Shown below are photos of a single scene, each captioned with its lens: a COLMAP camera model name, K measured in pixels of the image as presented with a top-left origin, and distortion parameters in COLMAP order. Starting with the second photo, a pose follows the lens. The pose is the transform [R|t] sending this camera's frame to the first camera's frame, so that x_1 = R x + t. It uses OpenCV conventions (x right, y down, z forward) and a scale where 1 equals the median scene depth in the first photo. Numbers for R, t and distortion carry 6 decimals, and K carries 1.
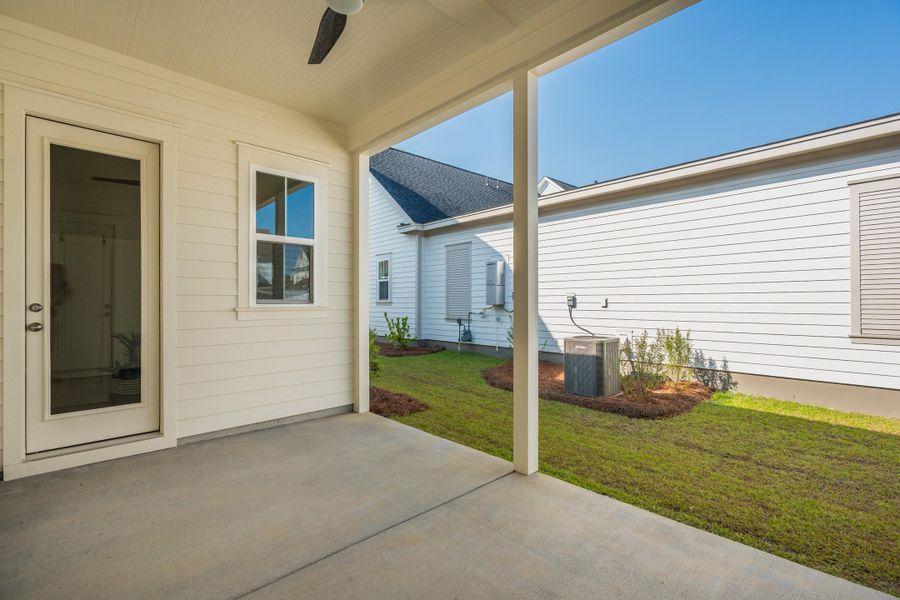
lens RADIAL K [[410.0, 0, 453.2], [0, 410.0, 302.5], [0, 0, 1]] dist [-0.000002, -0.002223]
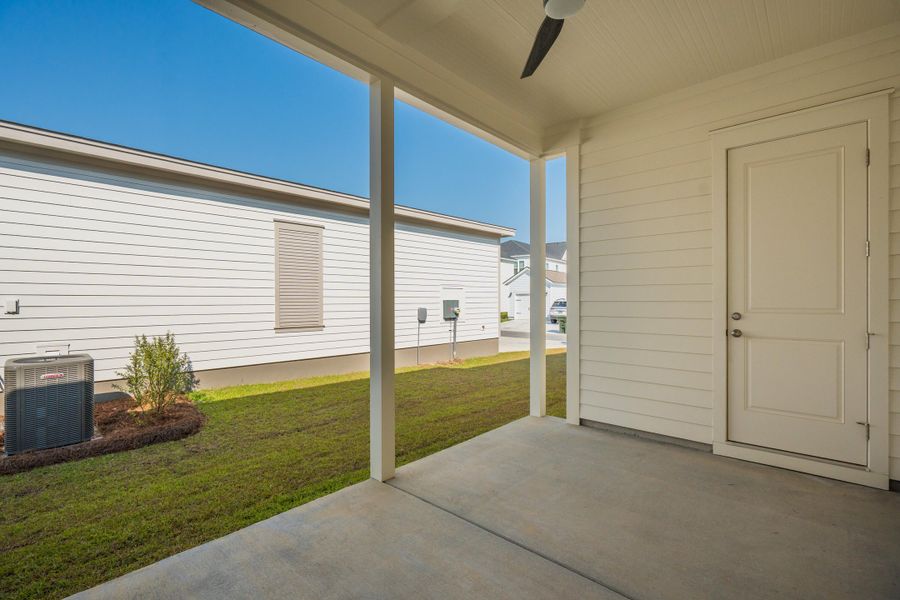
lens RADIAL K [[410.0, 0, 435.5], [0, 410.0, 300.0], [0, 0, 1]] dist [-0.000002, -0.002223]
pose [[-0.057058, 0.003404, 0.998365, -0.474835], [-0.000906, 0.999994, -0.003462, -0.011374], [-0.998370, -0.001102, -0.057054, 0.527339]]
